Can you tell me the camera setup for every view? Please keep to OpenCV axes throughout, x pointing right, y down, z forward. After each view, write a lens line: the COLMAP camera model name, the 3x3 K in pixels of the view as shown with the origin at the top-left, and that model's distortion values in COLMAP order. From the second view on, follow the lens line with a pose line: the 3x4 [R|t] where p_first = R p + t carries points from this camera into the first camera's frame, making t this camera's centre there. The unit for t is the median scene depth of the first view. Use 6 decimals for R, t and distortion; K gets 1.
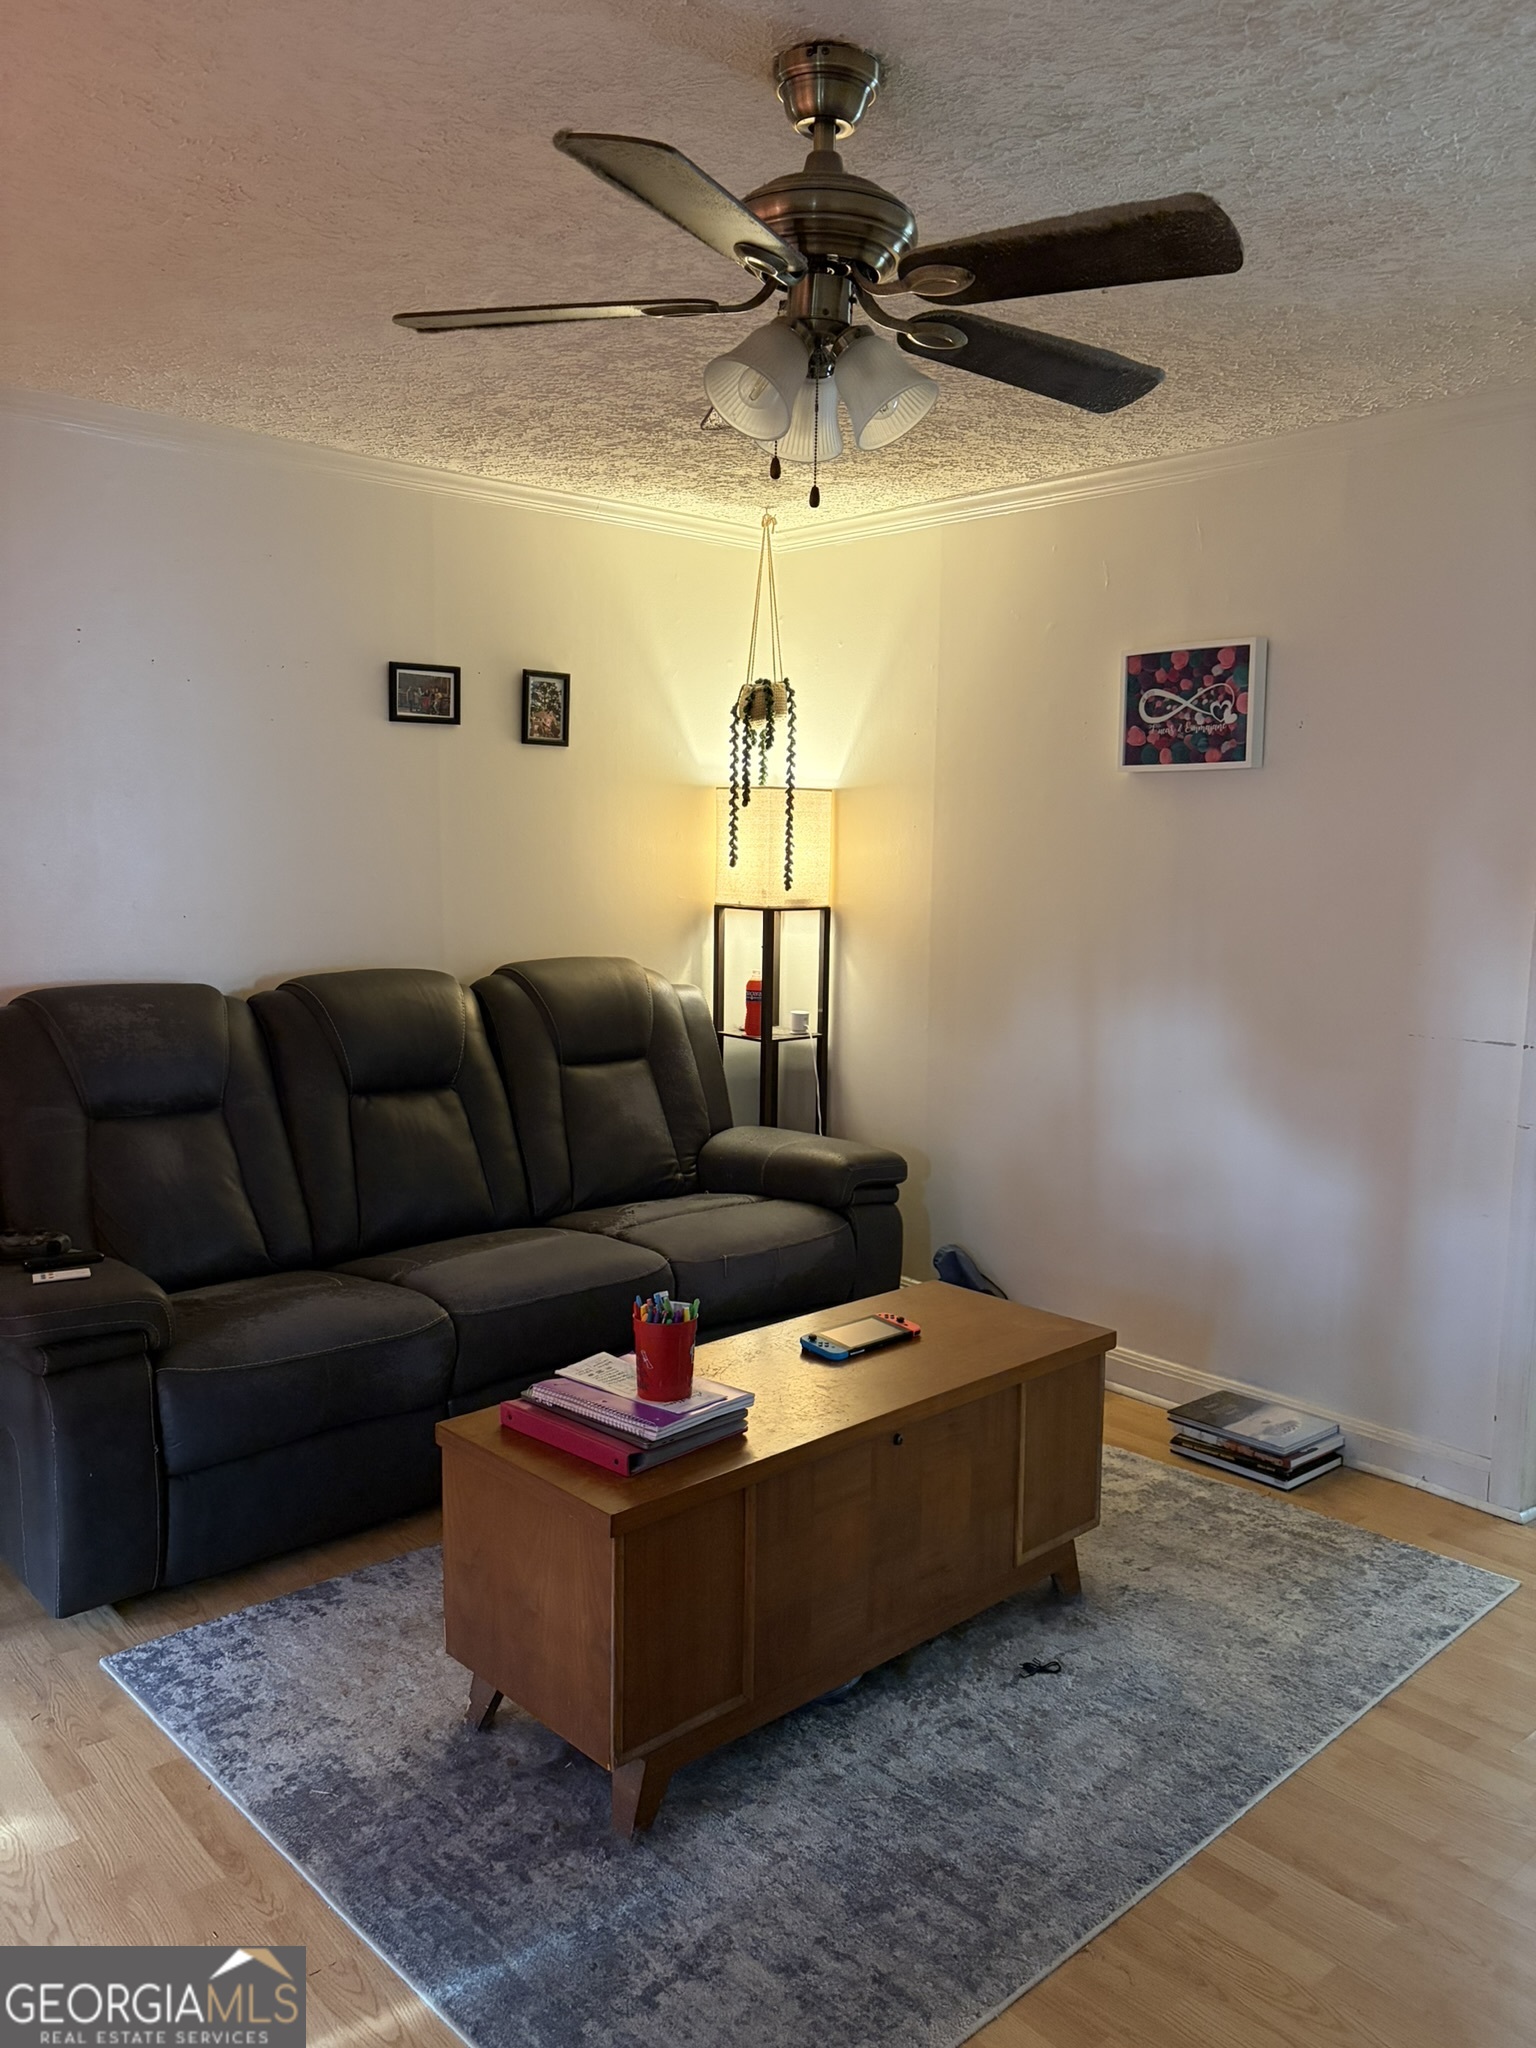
lens RADIAL K [[1547.6, 0, 778.6], [0, 1547.6, 1019.4], [0, 0, 1]] dist [0.068735, -0.058338]
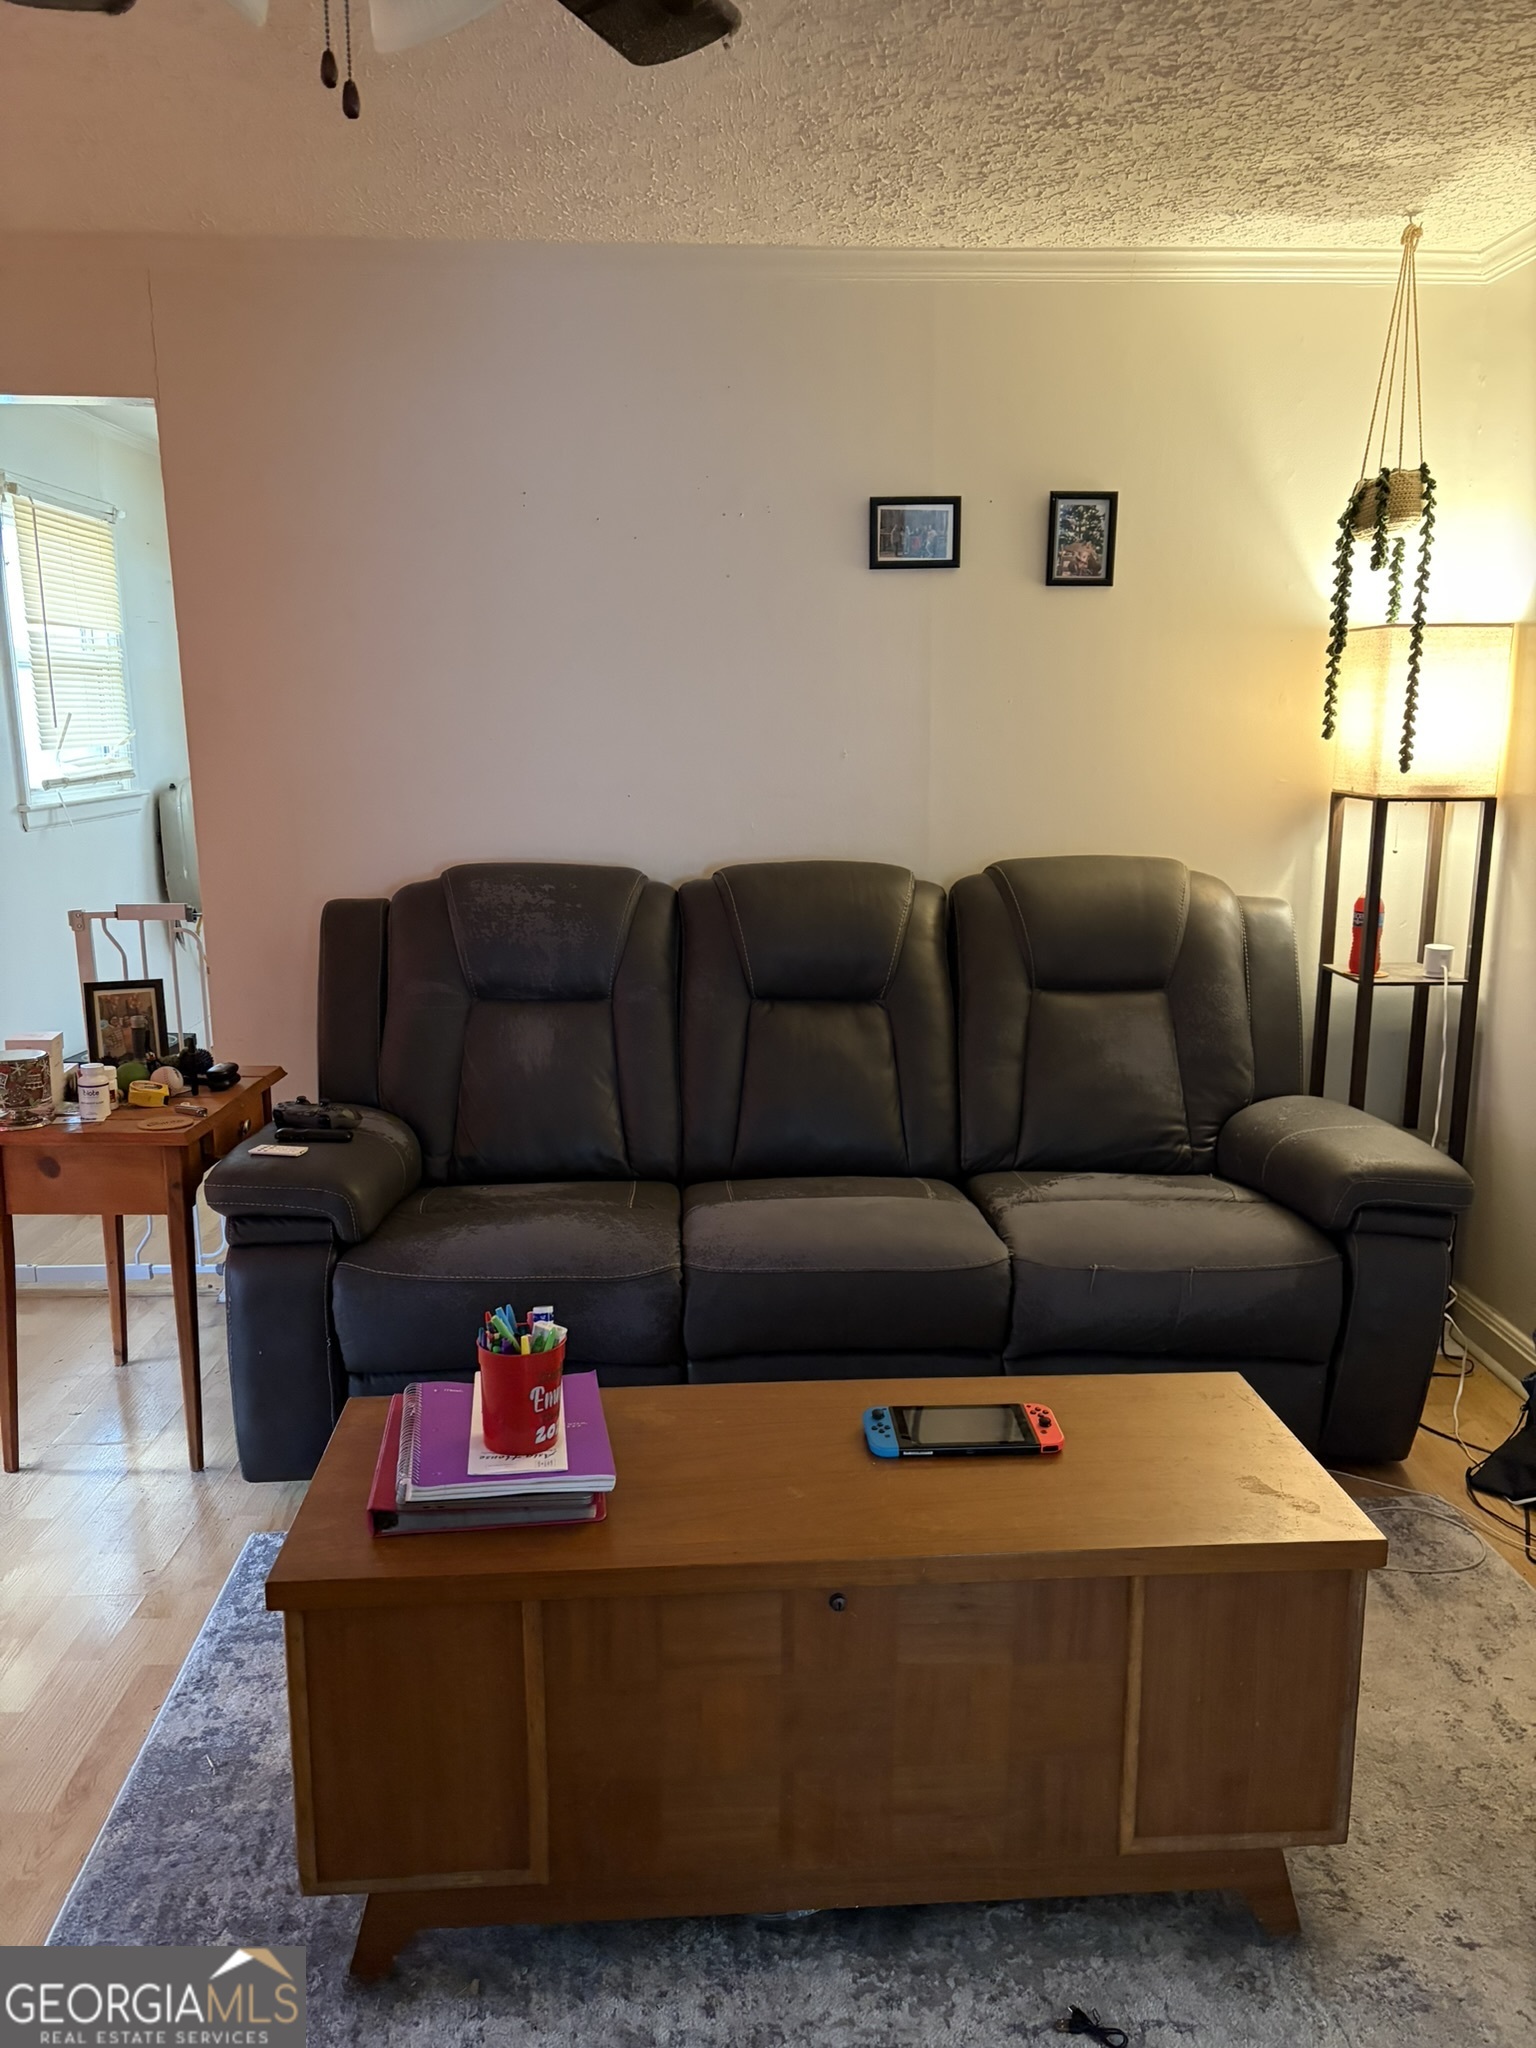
lens RADIAL K [[1553.8, 0, 768.0], [0, 1553.8, 1024.0], [0, 0, 1]] dist [0.011949, -0.004133]
pose [[0.771335, 0.106736, -0.627415, 0.256122], [-0.063640, 0.993831, 0.090832, -0.016659], [0.633239, -0.030133, 0.773369, 0.283359]]
